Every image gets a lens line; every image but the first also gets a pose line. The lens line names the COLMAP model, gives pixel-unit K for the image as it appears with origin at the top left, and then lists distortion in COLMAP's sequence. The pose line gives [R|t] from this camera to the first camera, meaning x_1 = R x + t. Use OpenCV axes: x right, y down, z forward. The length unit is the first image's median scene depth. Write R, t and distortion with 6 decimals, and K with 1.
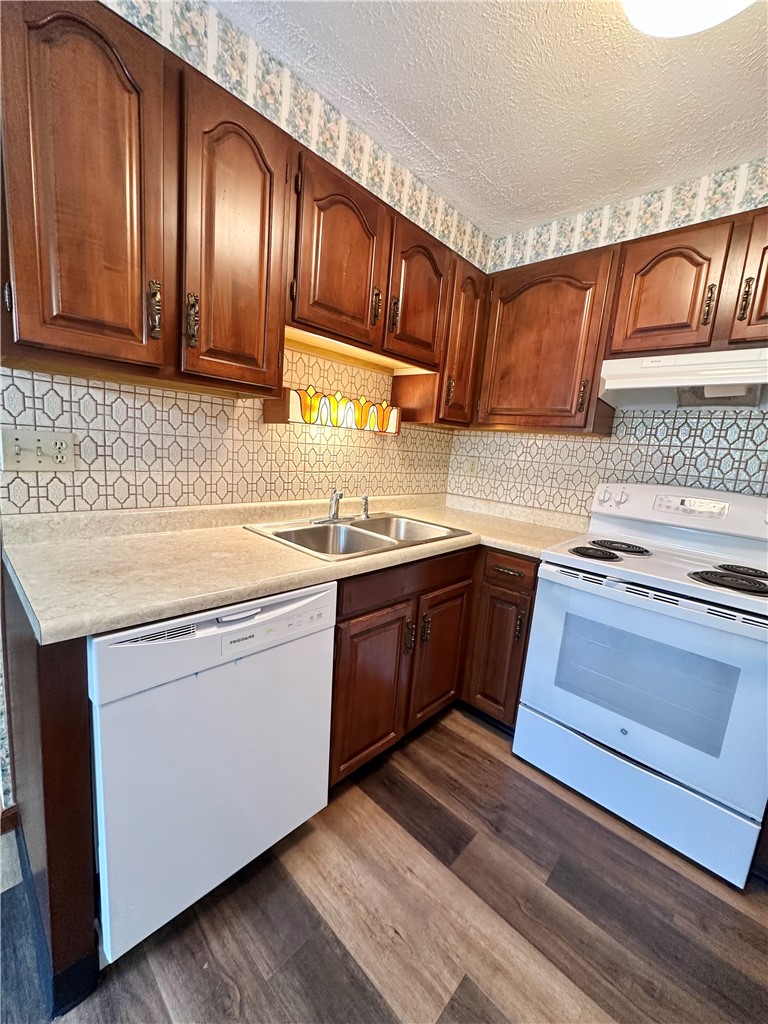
lens RADIAL K [[407.9, 0, 385.5], [0, 407.9, 513.5], [0, 0, 1]] dist [-0.001312, -0.000241]
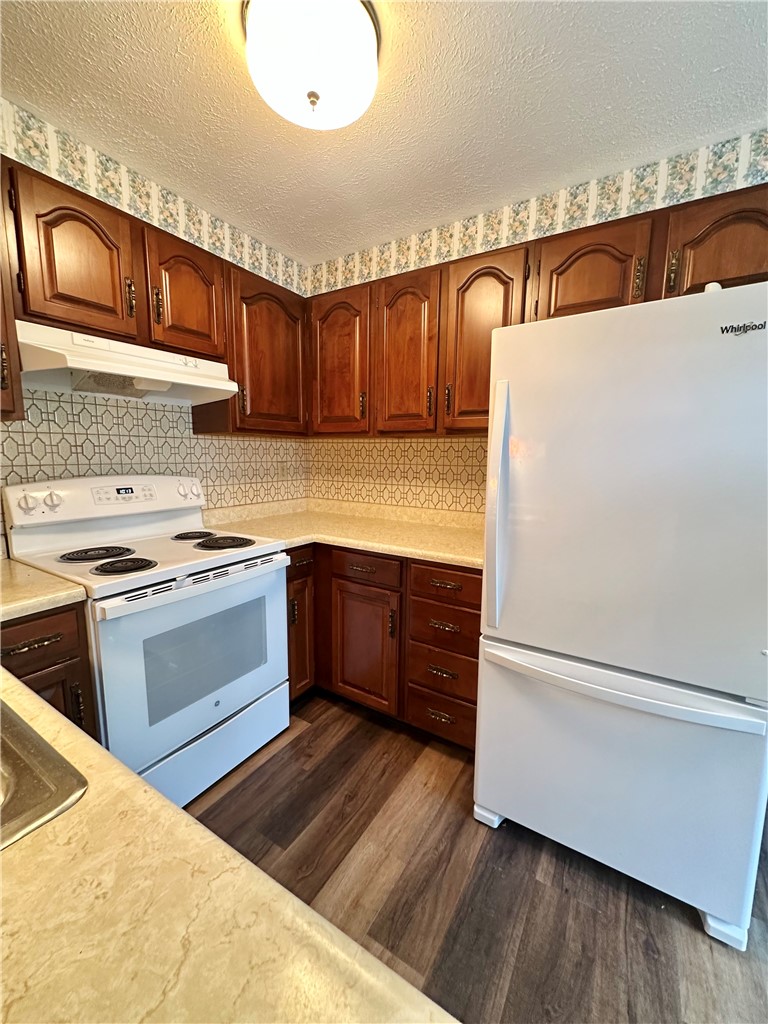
lens RADIAL K [[407.9, 0, 385.5], [0, 407.9, 512.9], [0, 0, 1]] dist [-0.001312, -0.000241]
pose [[-0.193662, -0.221894, 0.955645, -0.429607], [0.135983, 0.958613, 0.250140, -0.164483], [-0.971598, 0.178394, -0.155473, 0.639054]]
